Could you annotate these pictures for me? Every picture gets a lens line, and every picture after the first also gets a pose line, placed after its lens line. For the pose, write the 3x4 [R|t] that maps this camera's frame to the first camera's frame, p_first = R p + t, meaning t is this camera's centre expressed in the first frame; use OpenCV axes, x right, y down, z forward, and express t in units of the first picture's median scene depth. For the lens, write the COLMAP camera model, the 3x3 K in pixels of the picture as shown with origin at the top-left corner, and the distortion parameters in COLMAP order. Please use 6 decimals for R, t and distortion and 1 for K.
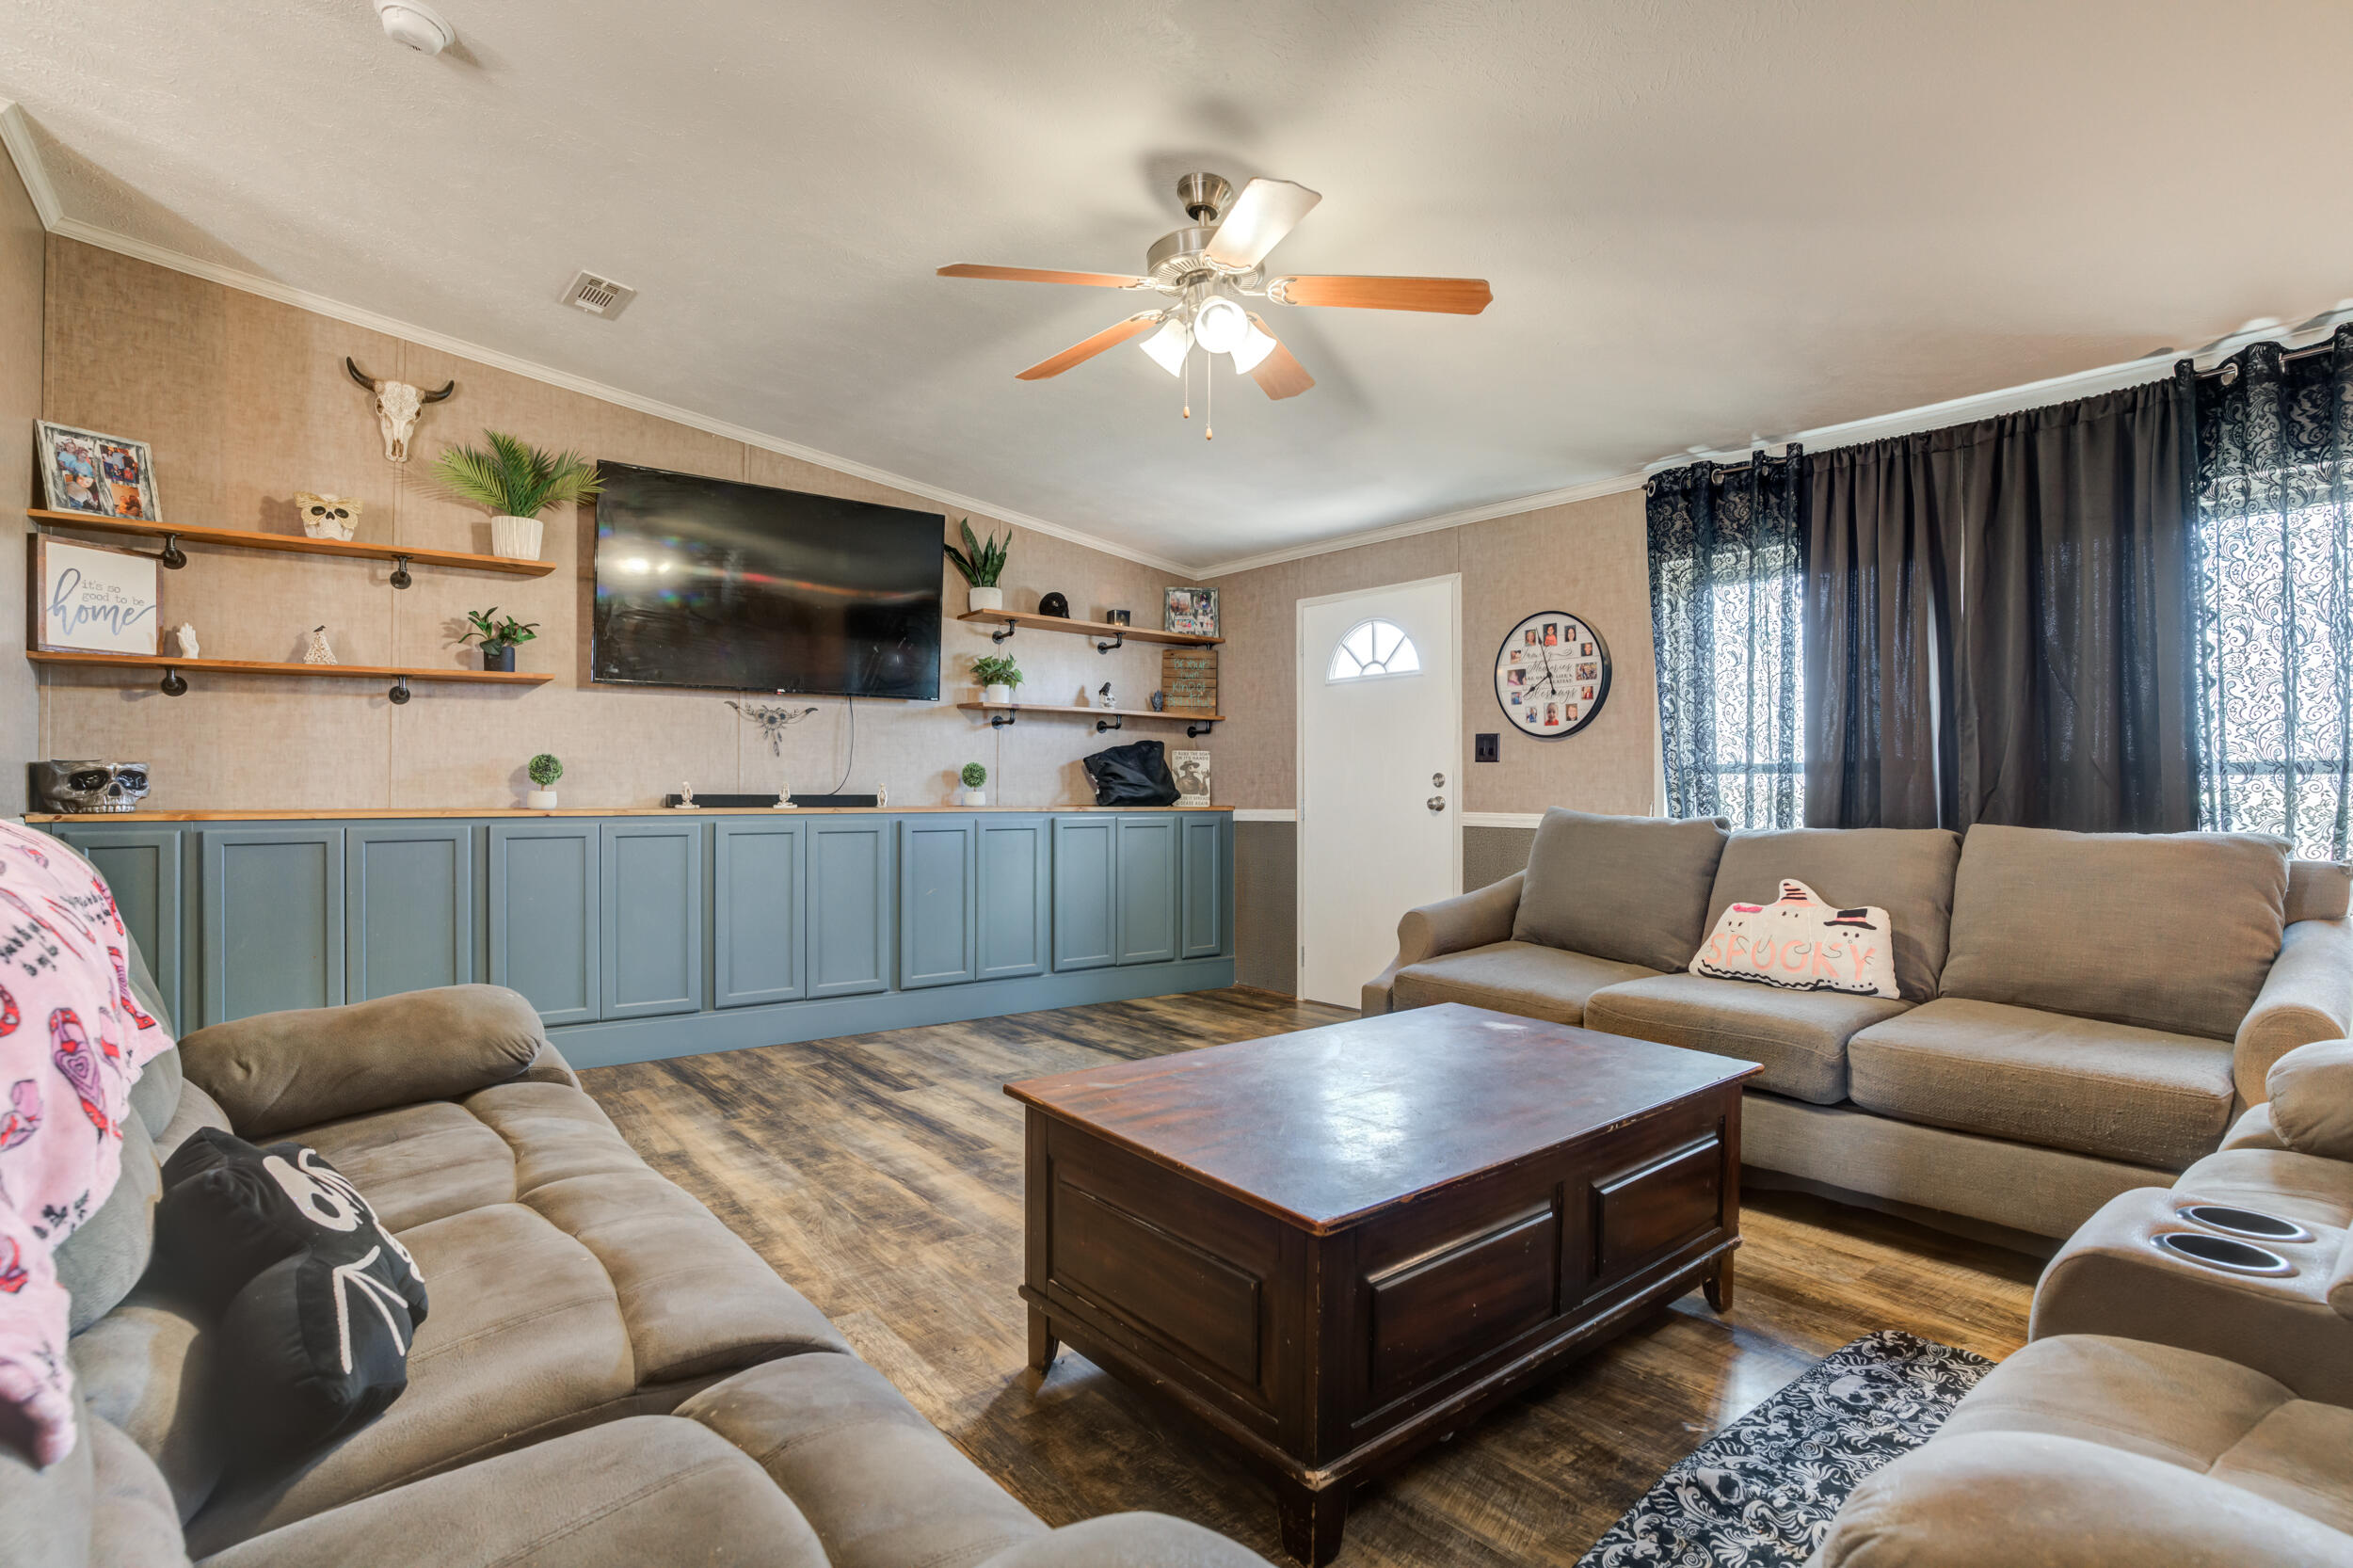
lens RADIAL K [[1153.8, 0, 1176.5], [0, 1153.8, 784.0], [0, 0, 1]] dist [-0.079651, 0.038800]
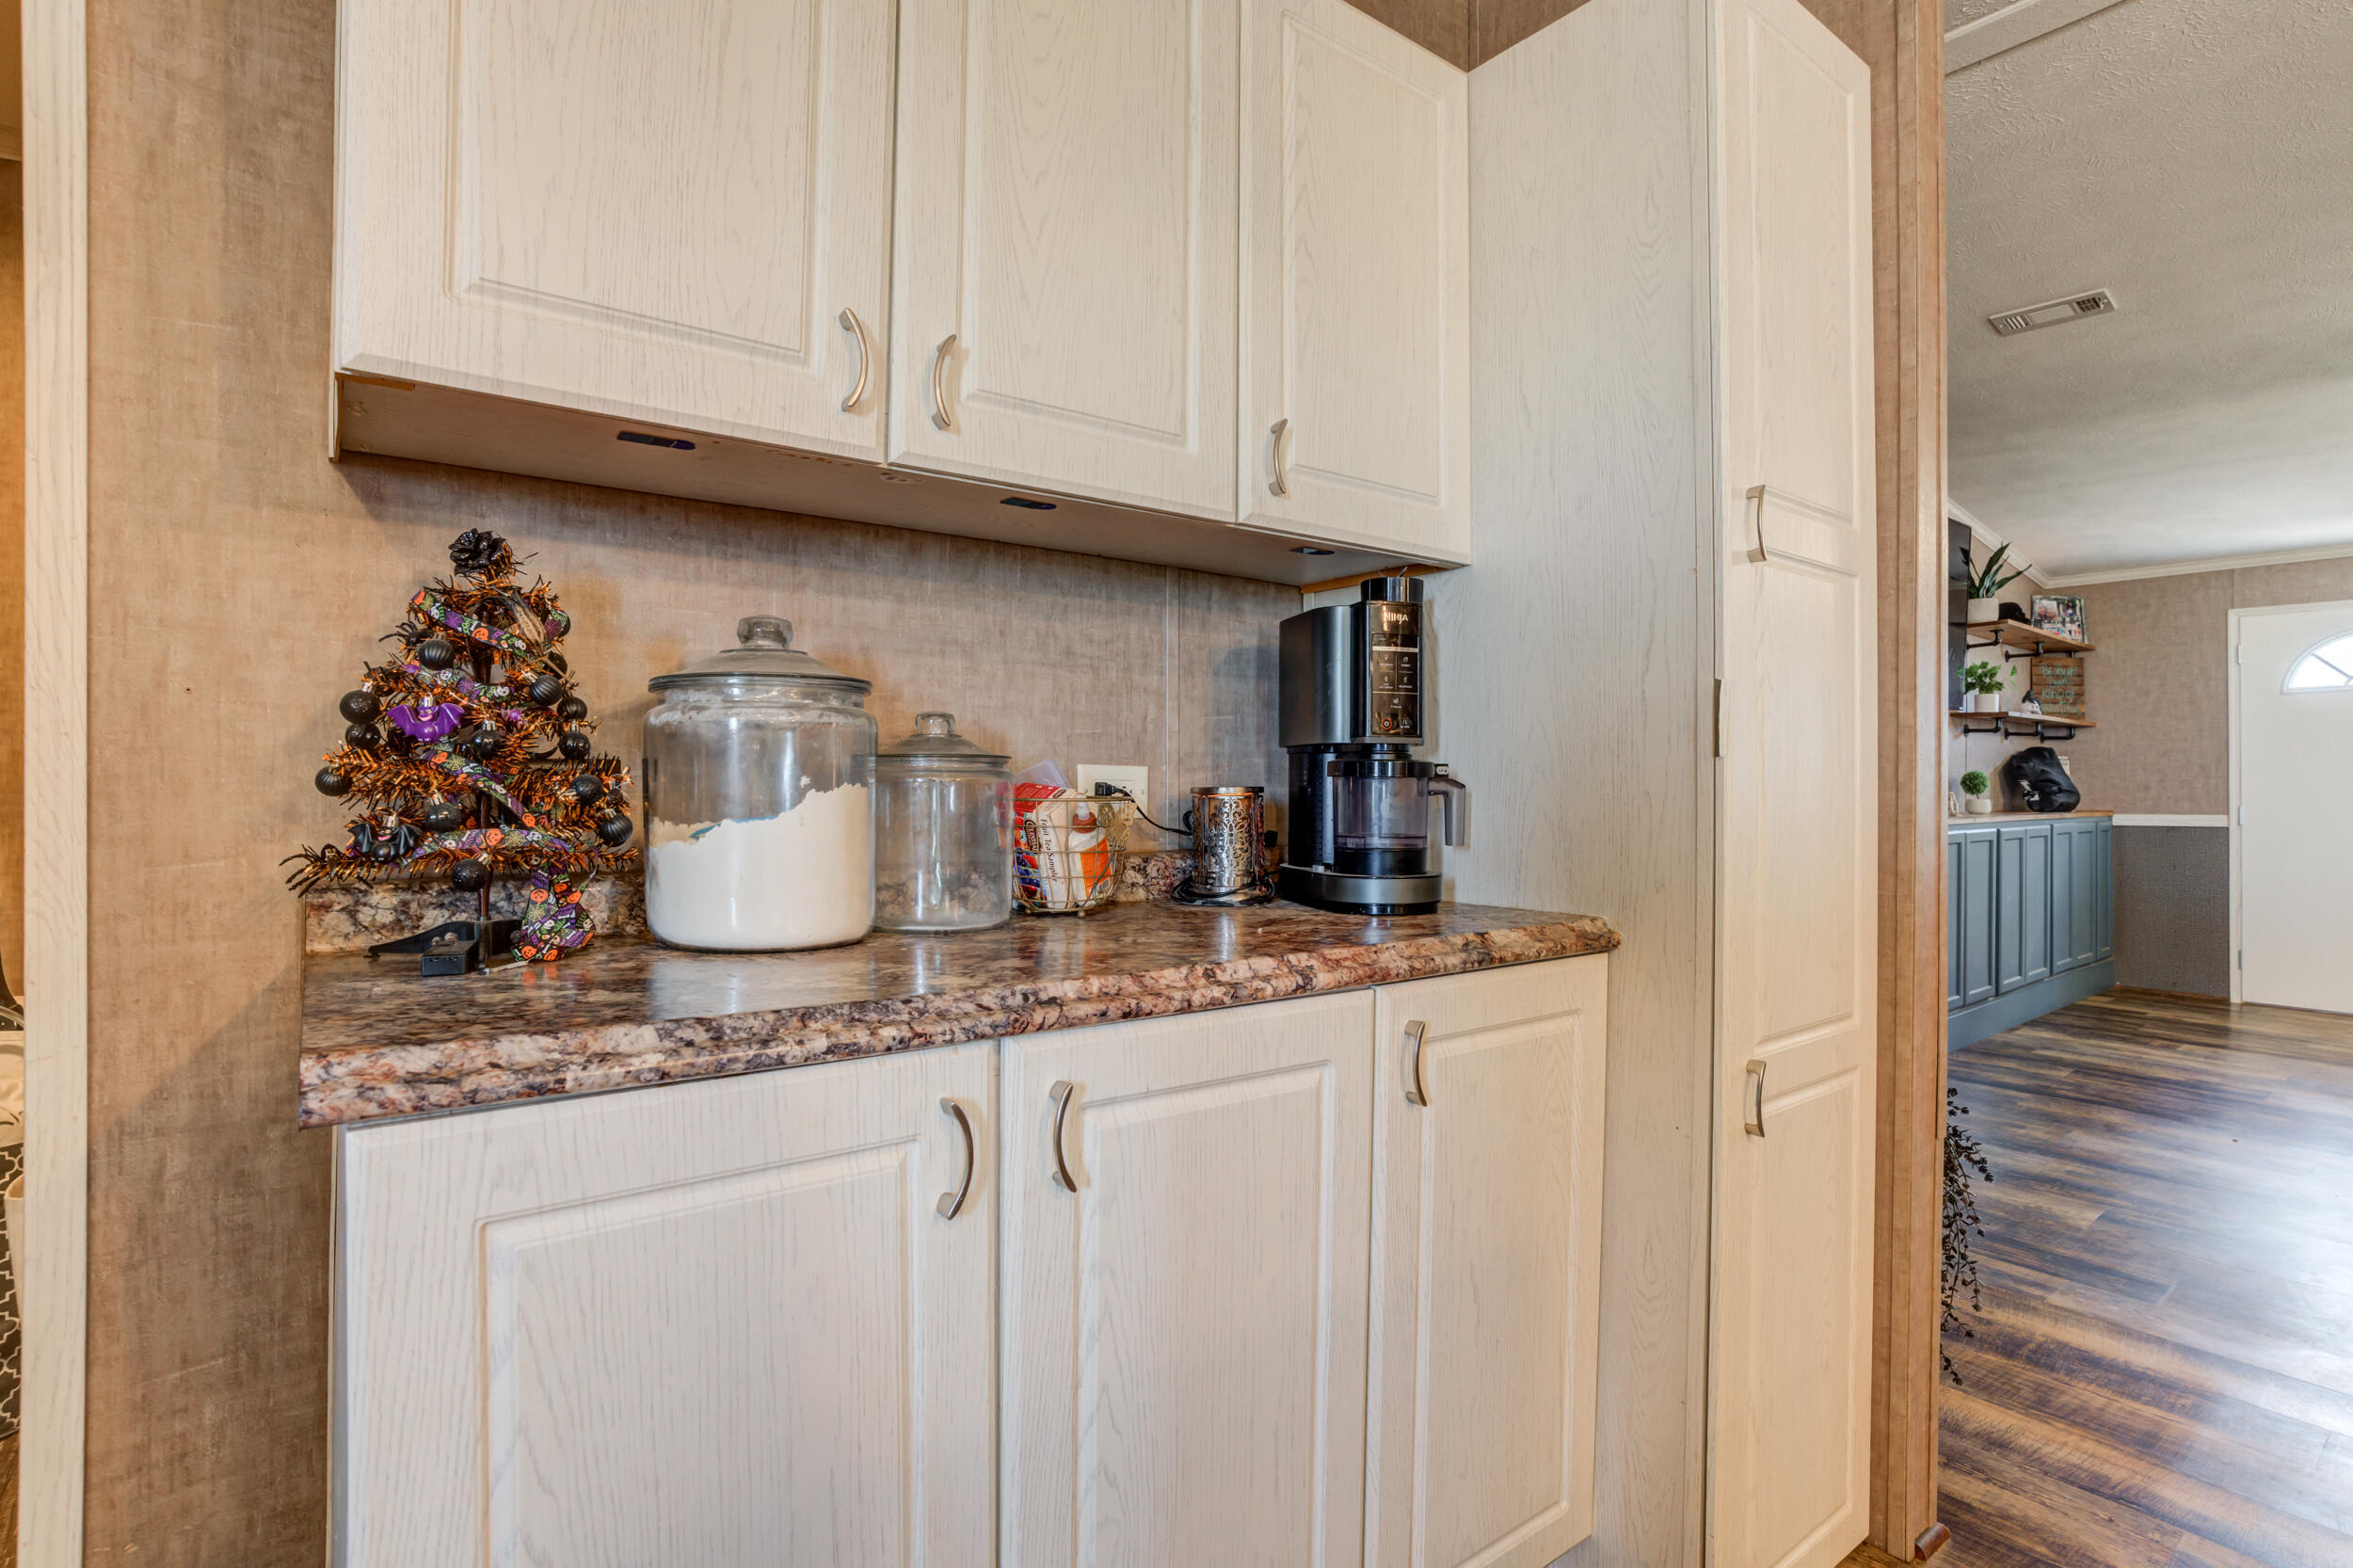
lens RADIAL K [[1232.6, 0, 1176.5], [0, 1232.6, 784.0], [0, 0, 1]] dist [-0.074918, 0.050710]
pose [[0.999760, -0.005214, 0.021284, -1.087795], [0.005094, 0.999971, 0.005725, -0.020619], [-0.021313, -0.005616, 0.999757, -0.057189]]
